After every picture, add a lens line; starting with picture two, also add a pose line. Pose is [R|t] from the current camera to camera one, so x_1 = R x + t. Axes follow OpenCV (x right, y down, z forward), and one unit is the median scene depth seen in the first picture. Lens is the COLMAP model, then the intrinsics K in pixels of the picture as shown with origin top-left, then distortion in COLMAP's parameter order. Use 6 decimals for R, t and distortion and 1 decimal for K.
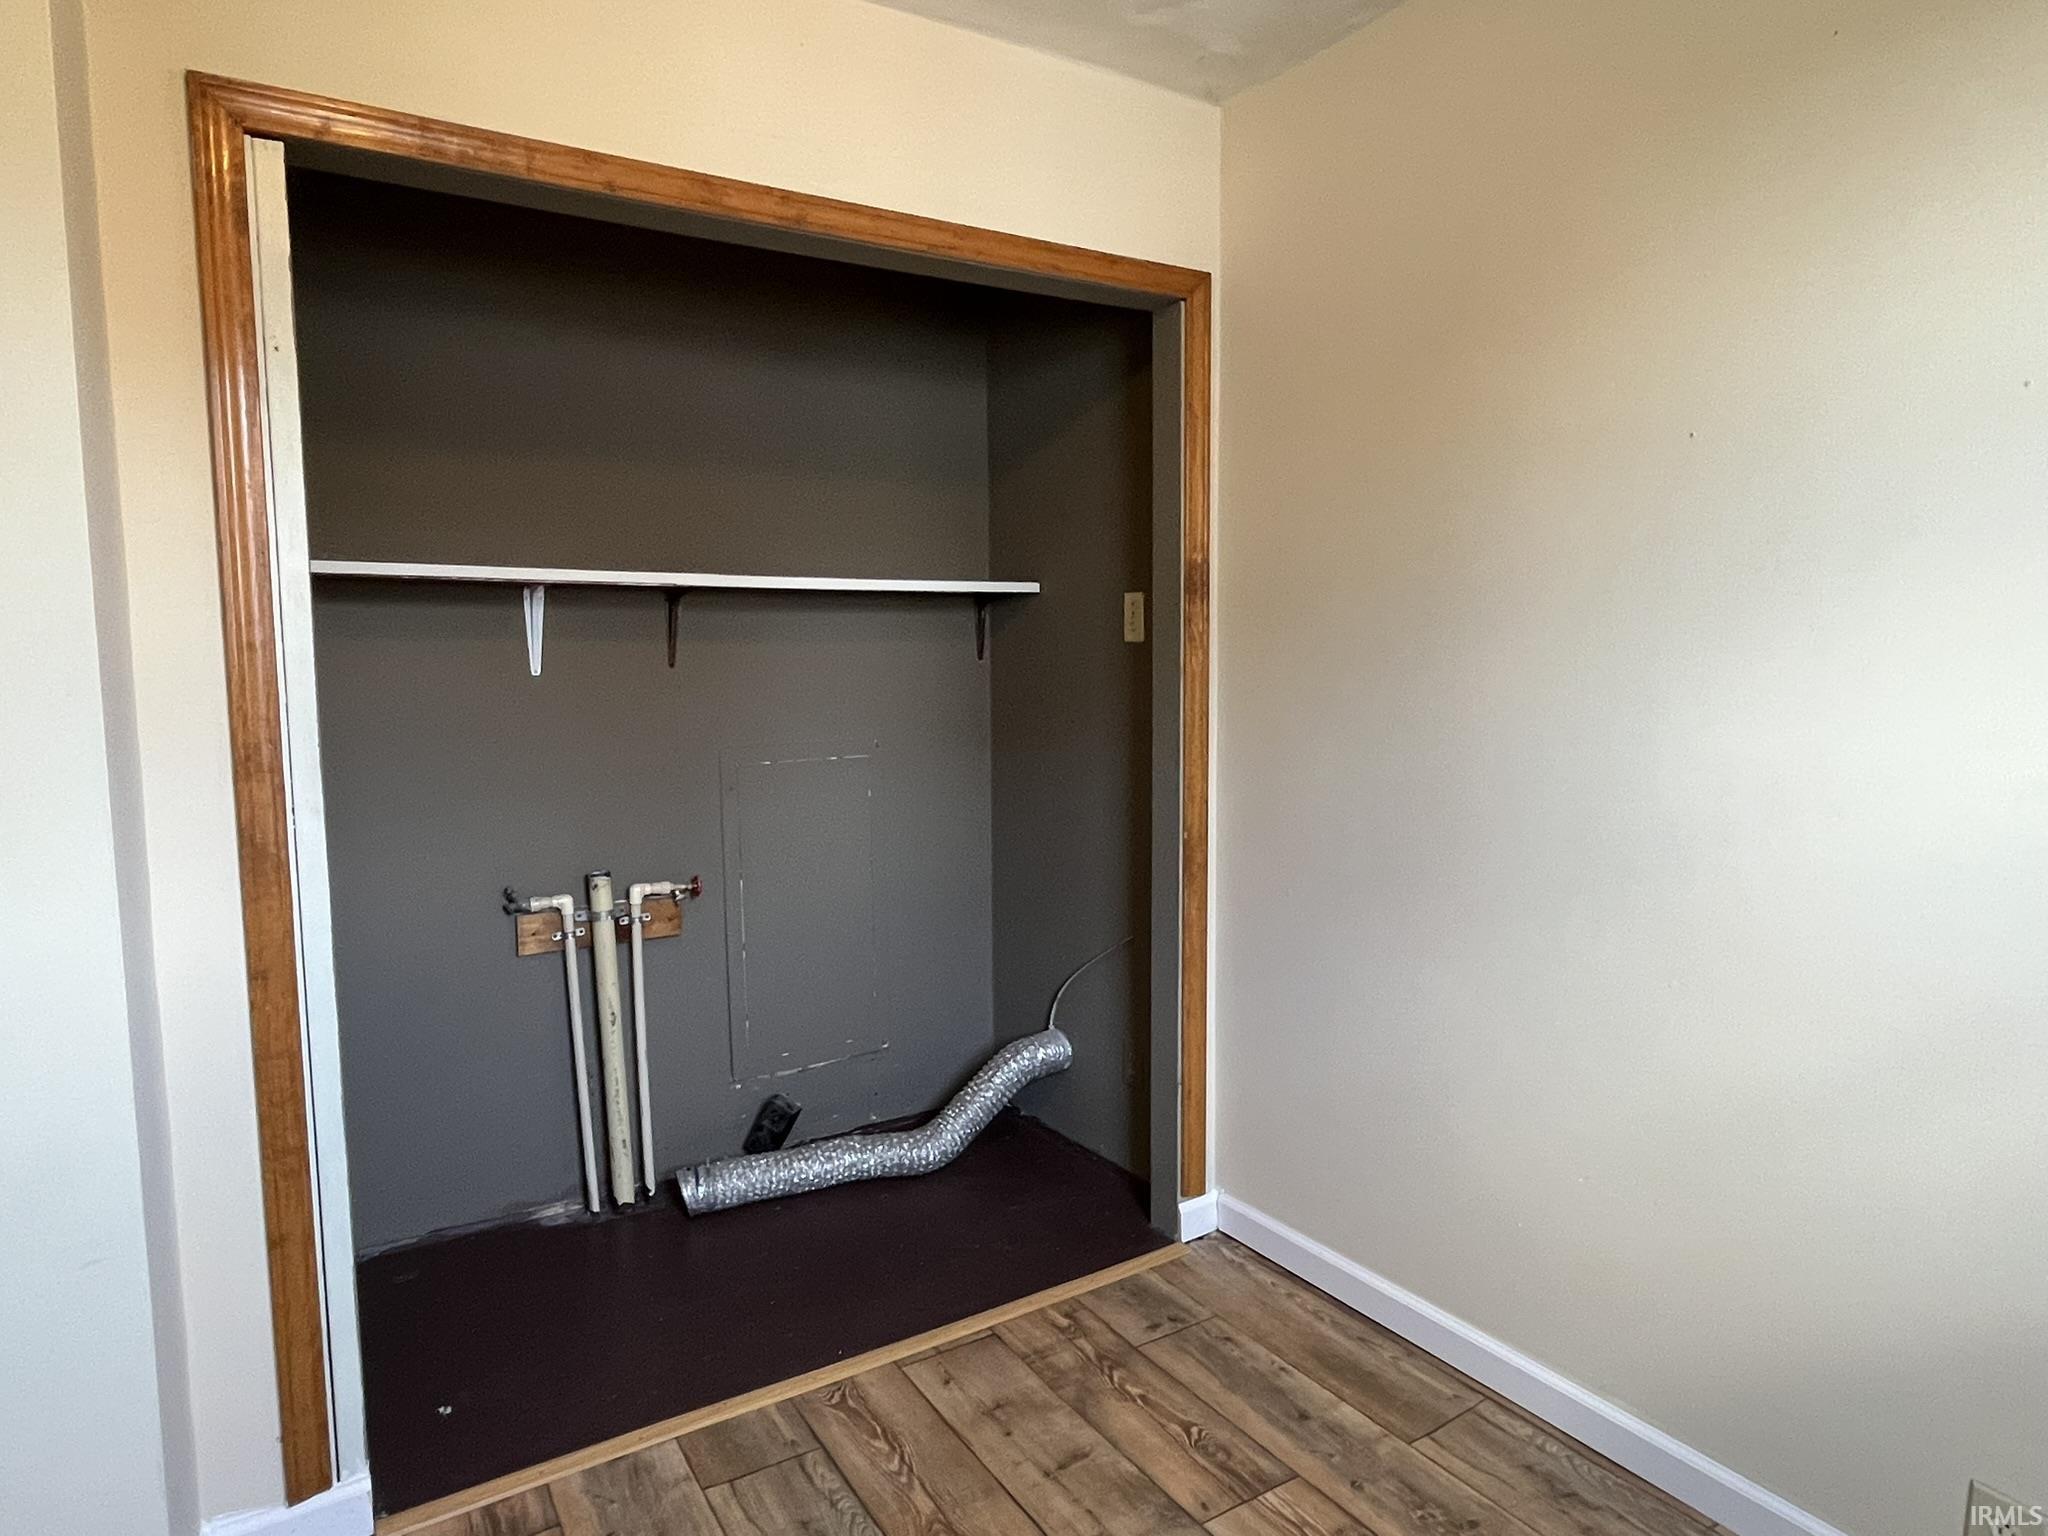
lens RADIAL K [[1217.8, 0, 1022.3], [0, 1217.8, 764.3], [0, 0, 1]] dist [-0.002775, -0.001472]
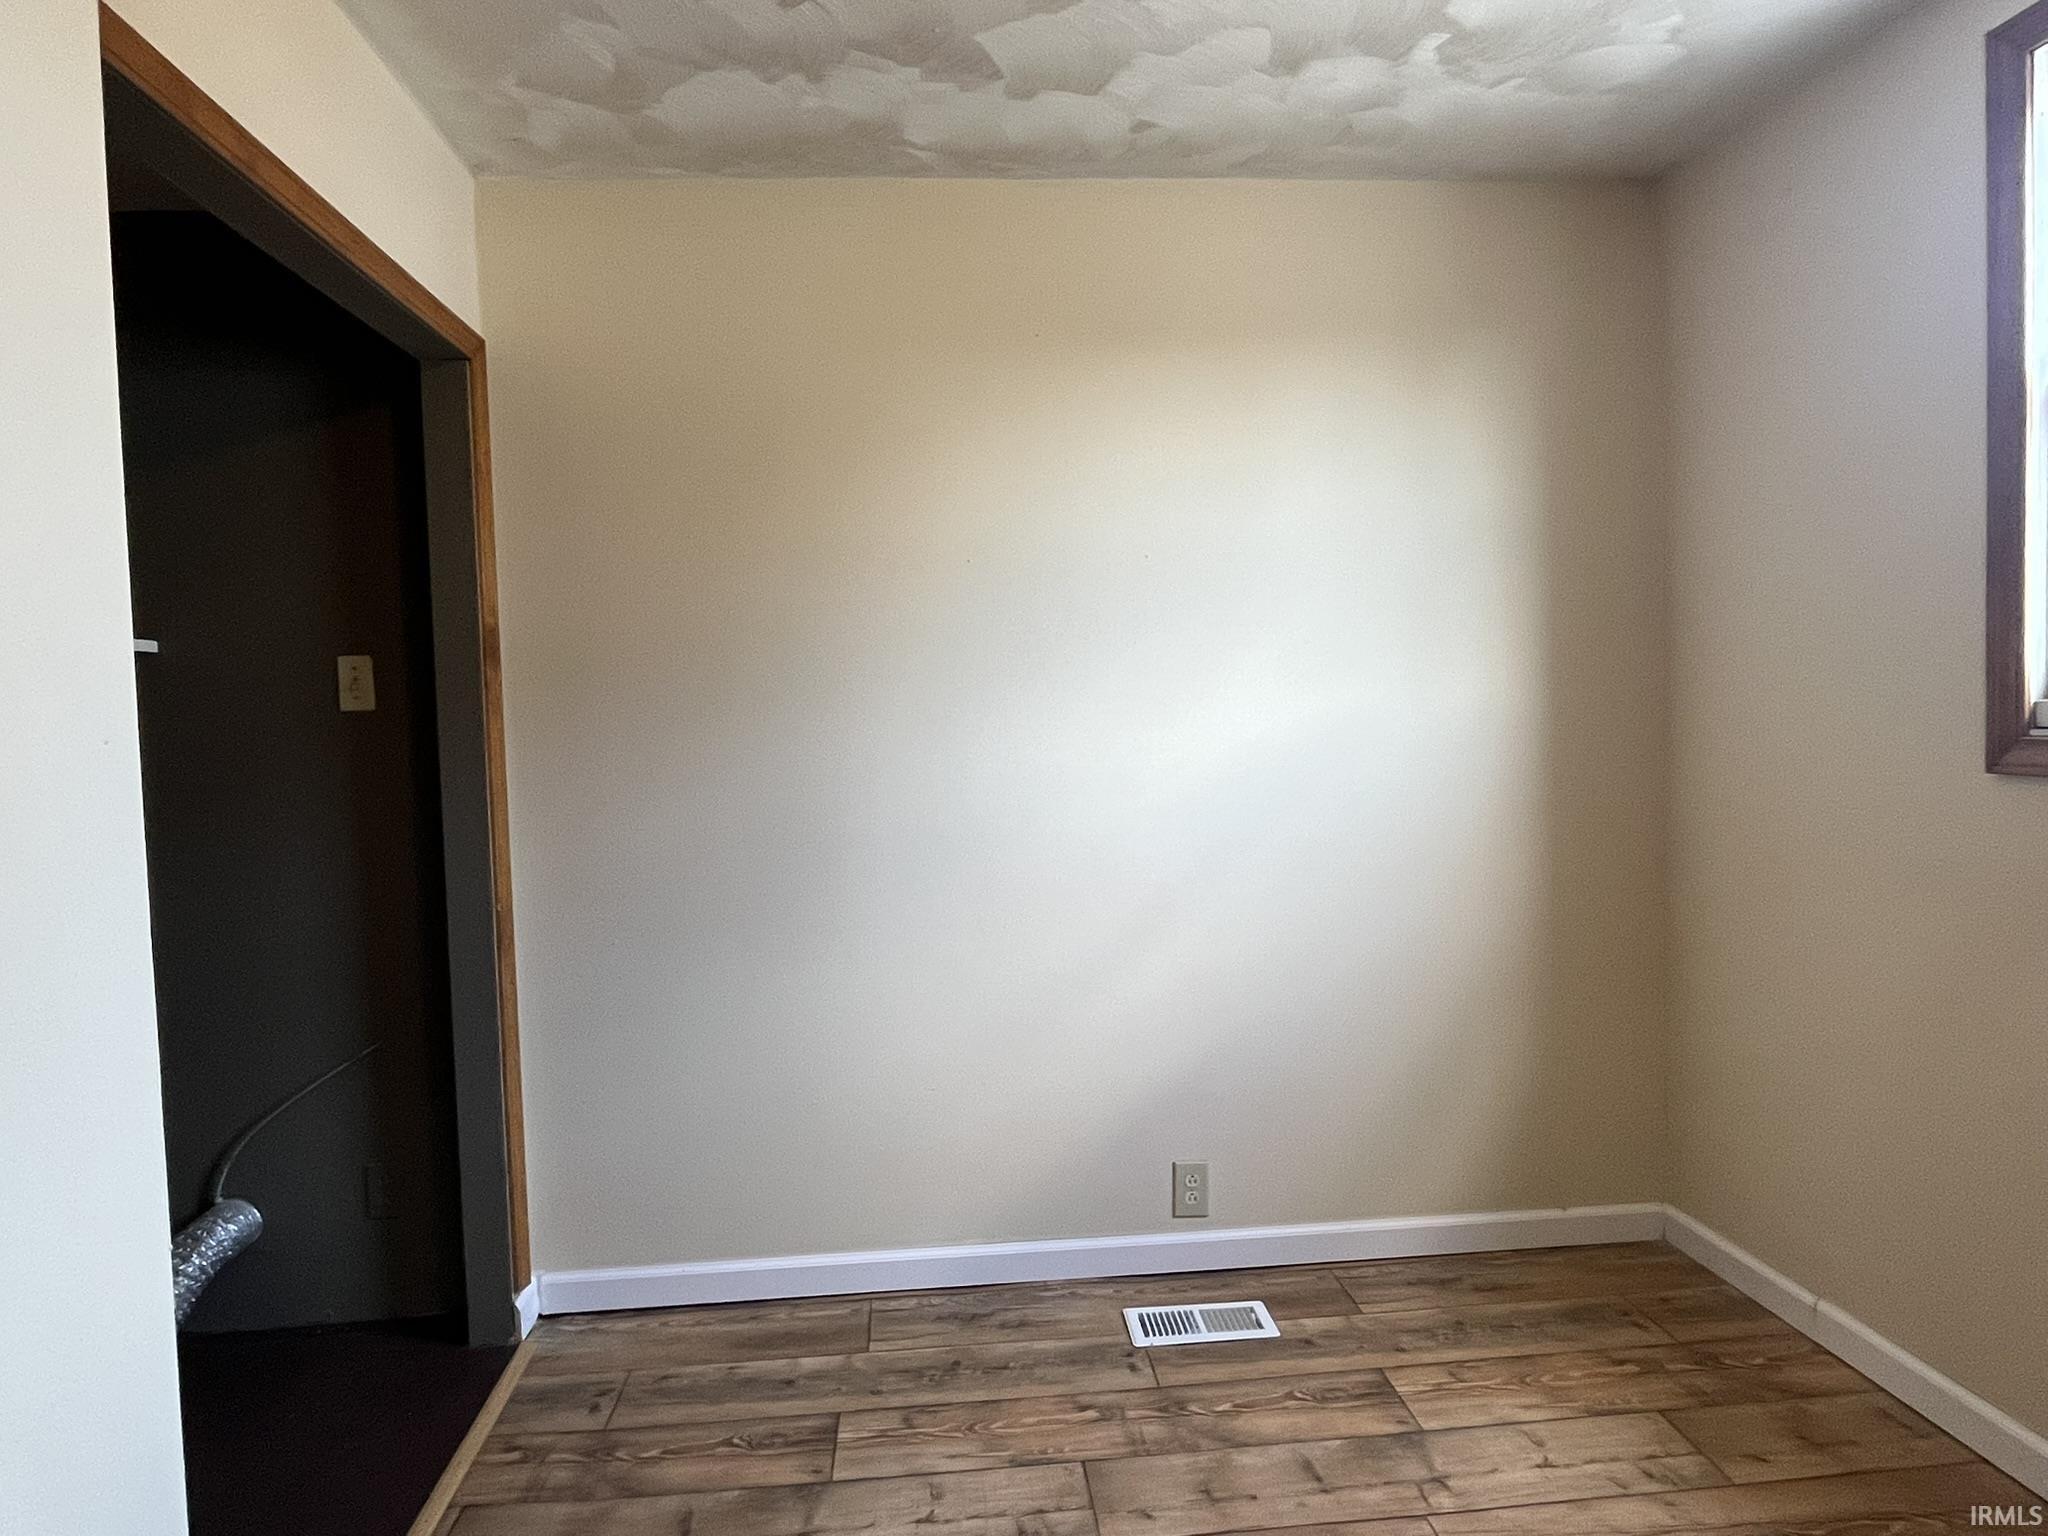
lens RADIAL K [[1217.8, 0, 1012.8], [0, 1217.8, 769.8], [0, 0, 1]] dist [-0.002775, -0.001472]
pose [[0.470699, -0.052631, 0.880723, -0.583562], [0.116618, 0.993172, -0.002975, 0.001704], [-0.874553, 0.104108, 0.473623, 0.211086]]
